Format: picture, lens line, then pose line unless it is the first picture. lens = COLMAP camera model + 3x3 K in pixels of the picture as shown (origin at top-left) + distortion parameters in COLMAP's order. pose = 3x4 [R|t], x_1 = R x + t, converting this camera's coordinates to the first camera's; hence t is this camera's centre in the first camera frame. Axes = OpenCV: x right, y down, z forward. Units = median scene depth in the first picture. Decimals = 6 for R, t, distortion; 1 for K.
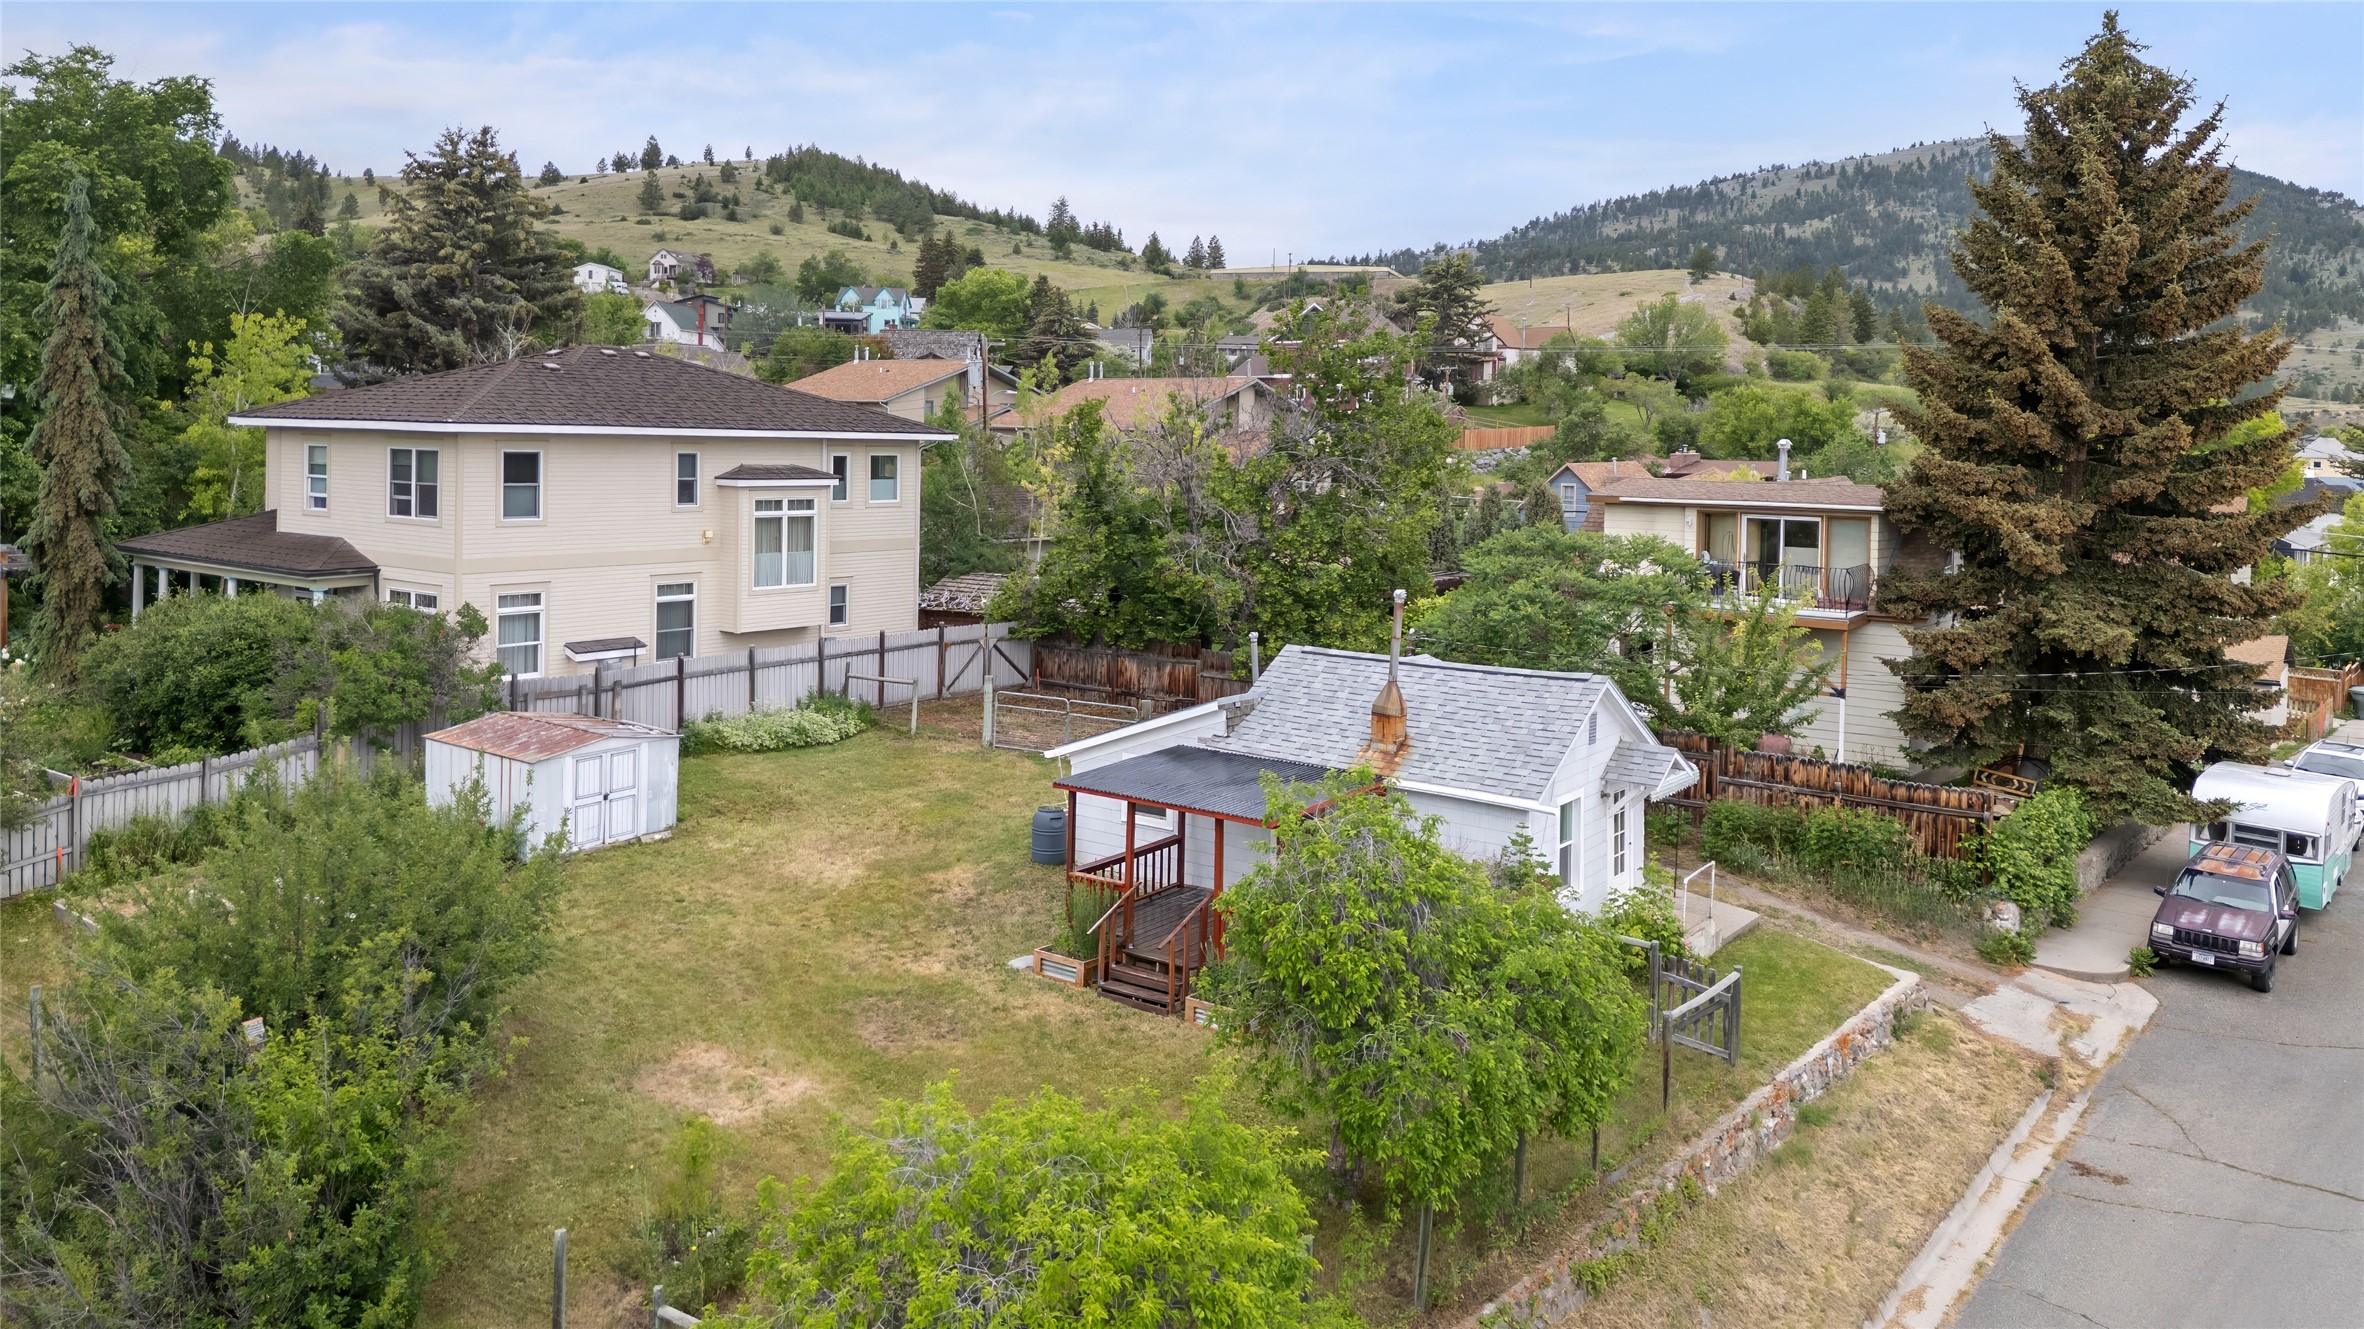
lens RADIAL K [[1709.5, 0, 1161.5], [0, 1709.5, 565.6], [0, 0, 1]] dist [0.071771, -0.070798]
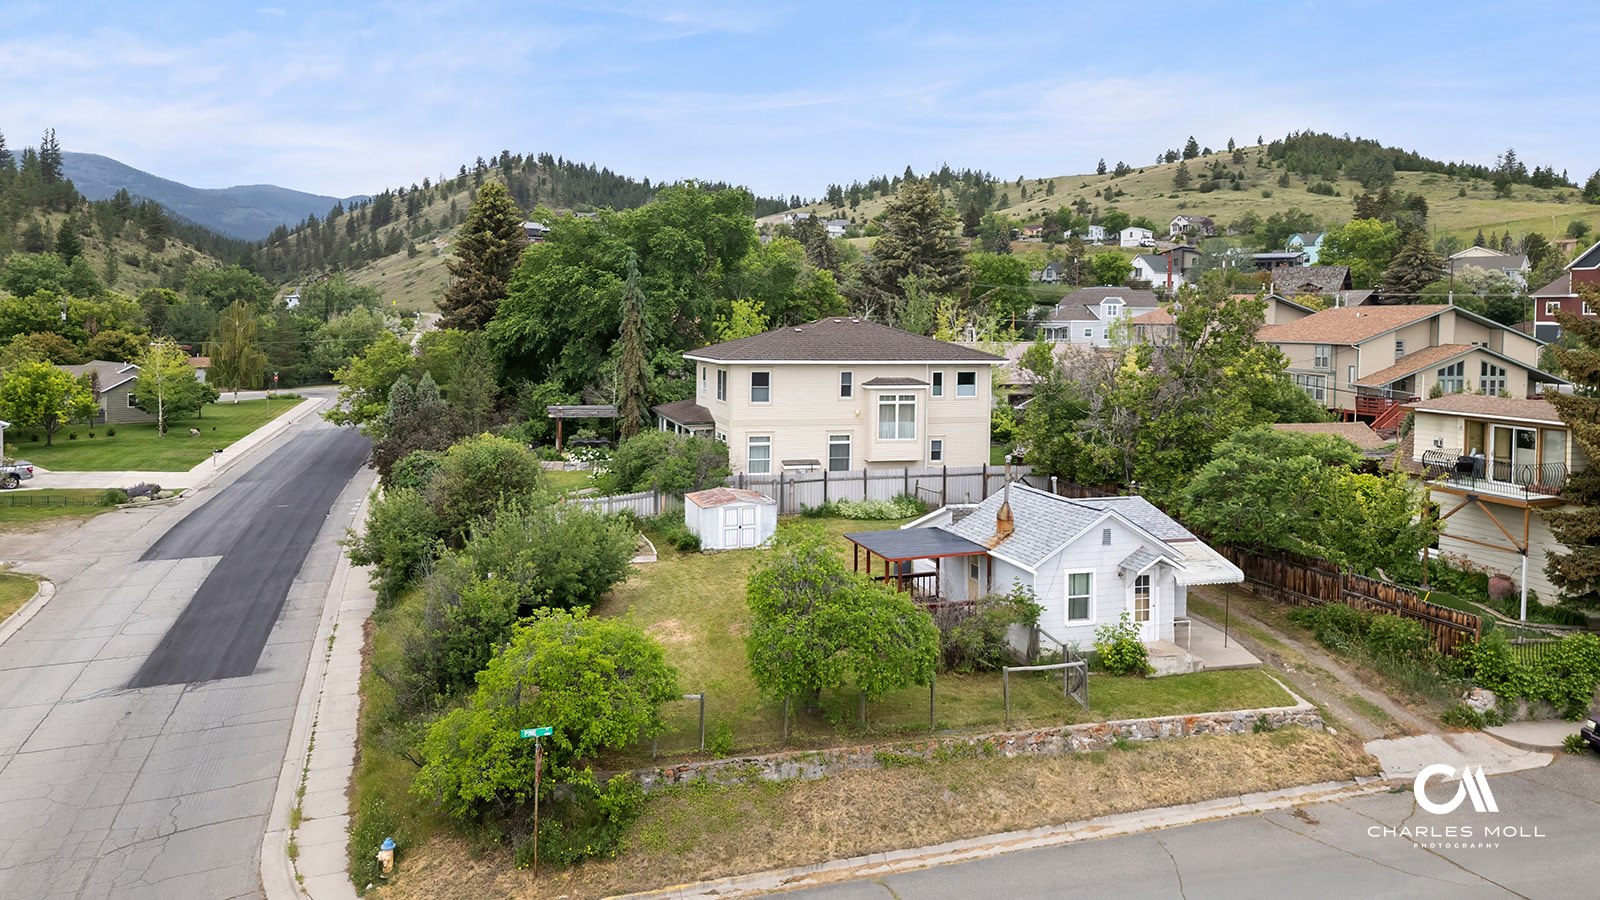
lens RADIAL K [[1157.1, 0, 786.1], [0, 1157.1, 383.0], [0, 0, 1]] dist [0.071771, -0.070798]
pose [[0.804182, 0.021494, -0.593995, 0.453312], [-0.042059, 0.998899, -0.020797, -0.018703], [0.592894, 0.041708, 0.804200, -0.143238]]
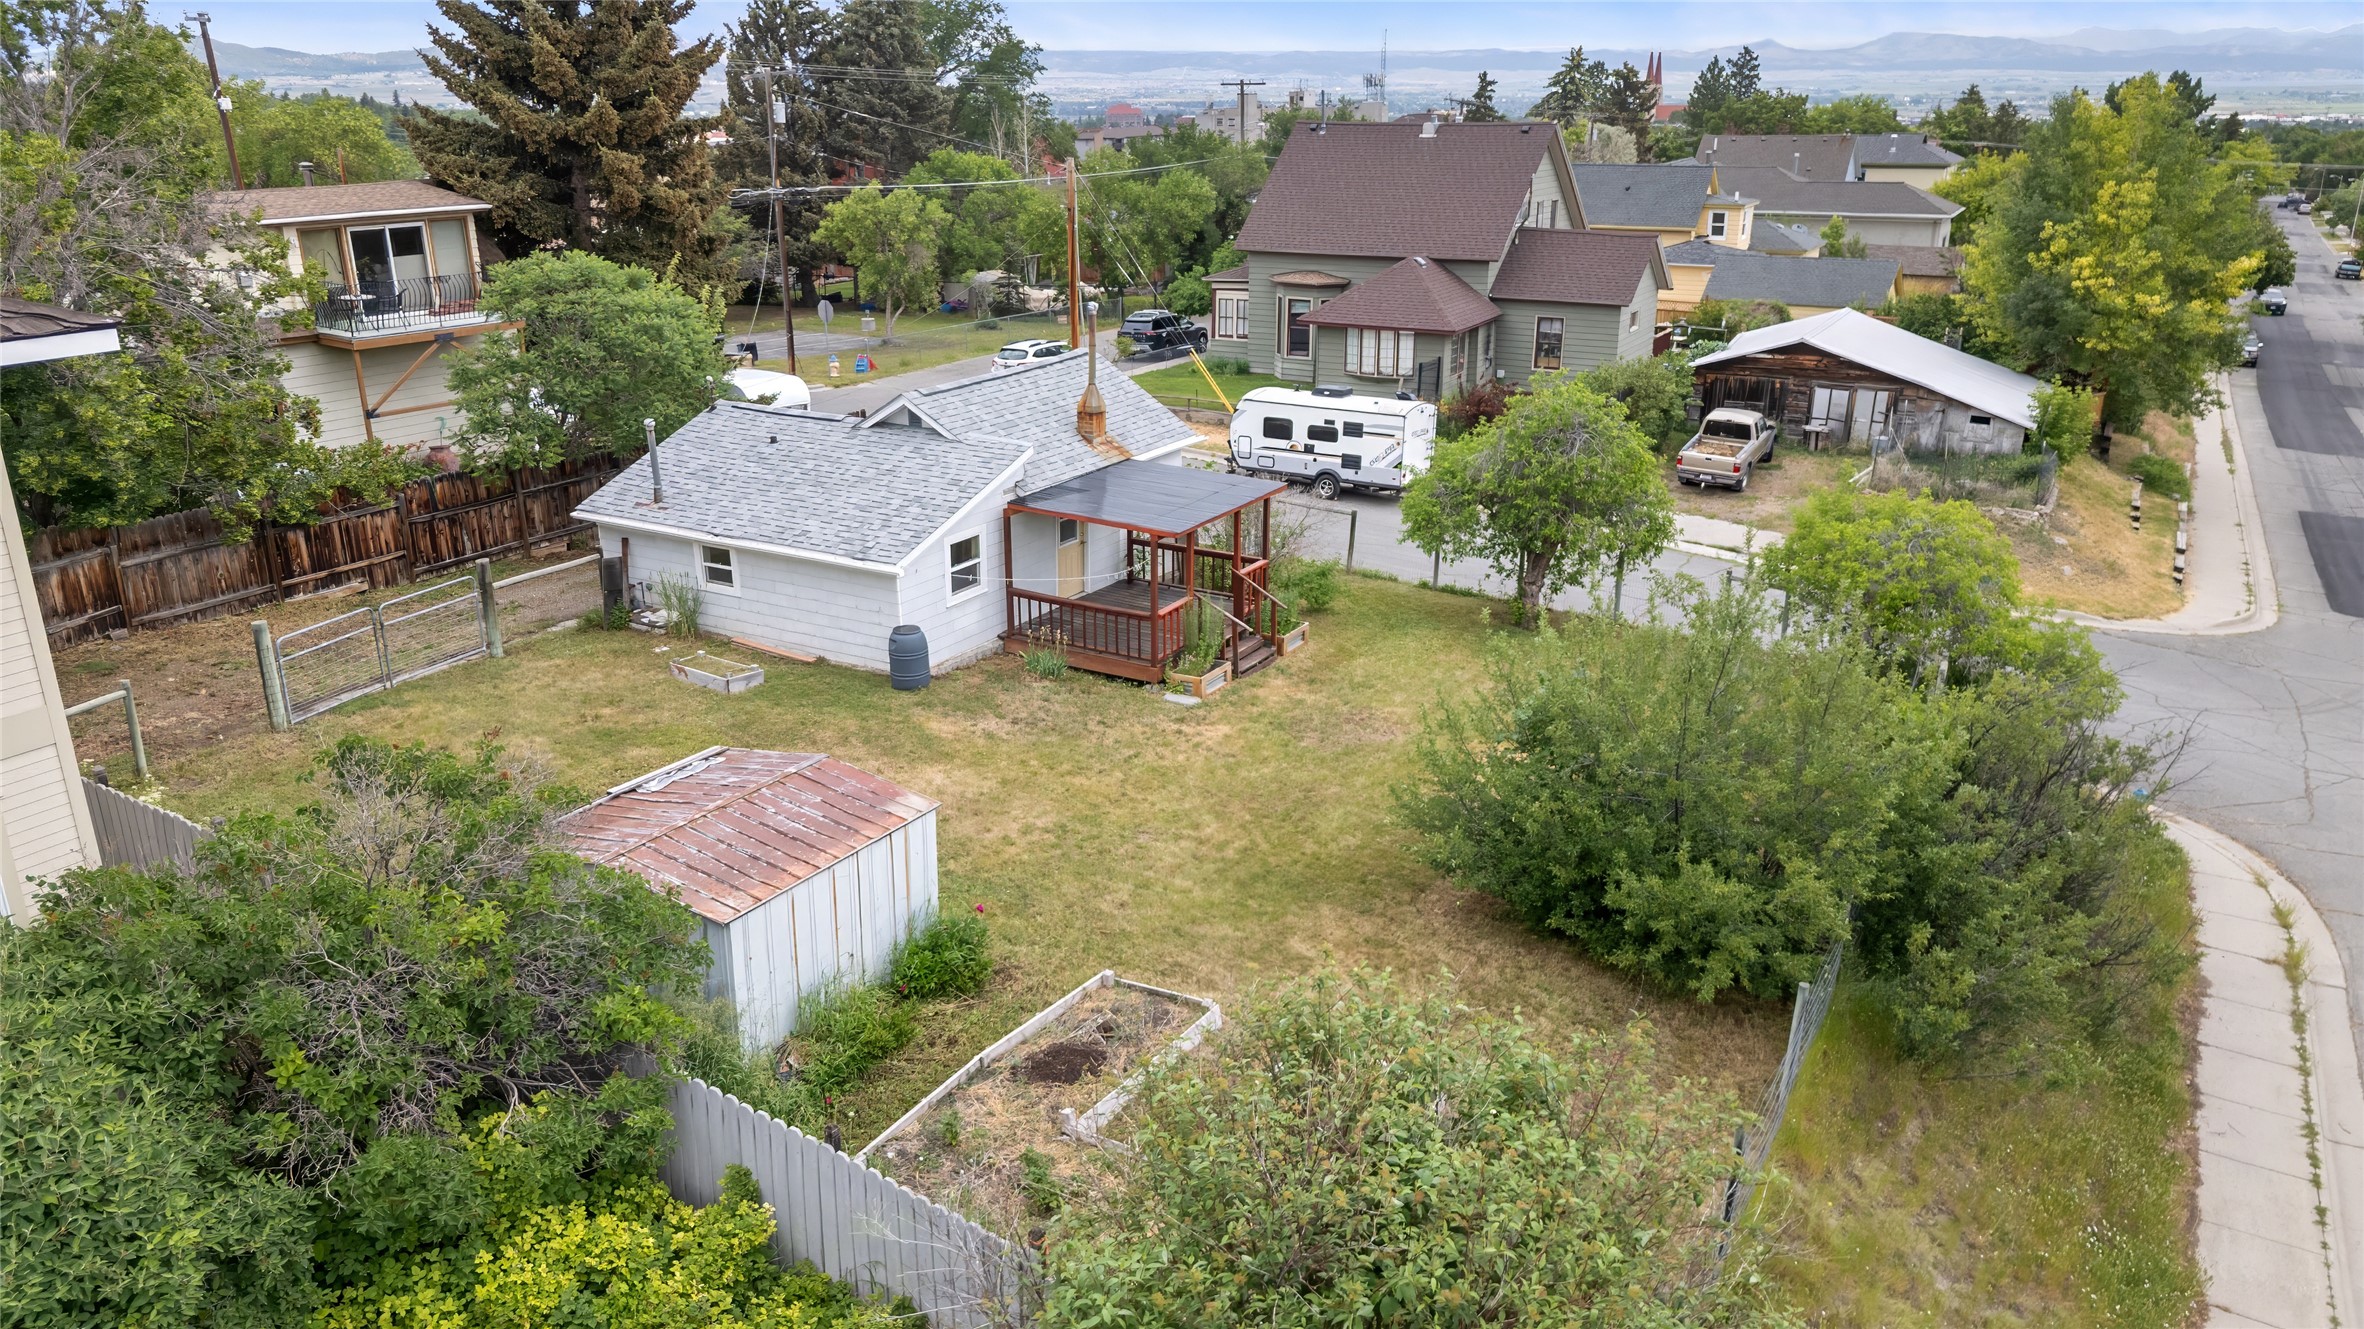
lens RADIAL K [[1667.4, 0, 1177.9], [0, 1667.4, 668.2], [0, 0, 1]] dist [0.088200, -0.098736]
pose [[-0.121663, -0.350110, 0.928774, -0.651154], [0.074581, 0.929855, 0.360287, -0.105931], [-0.989765, 0.113103, -0.087017, 0.675779]]
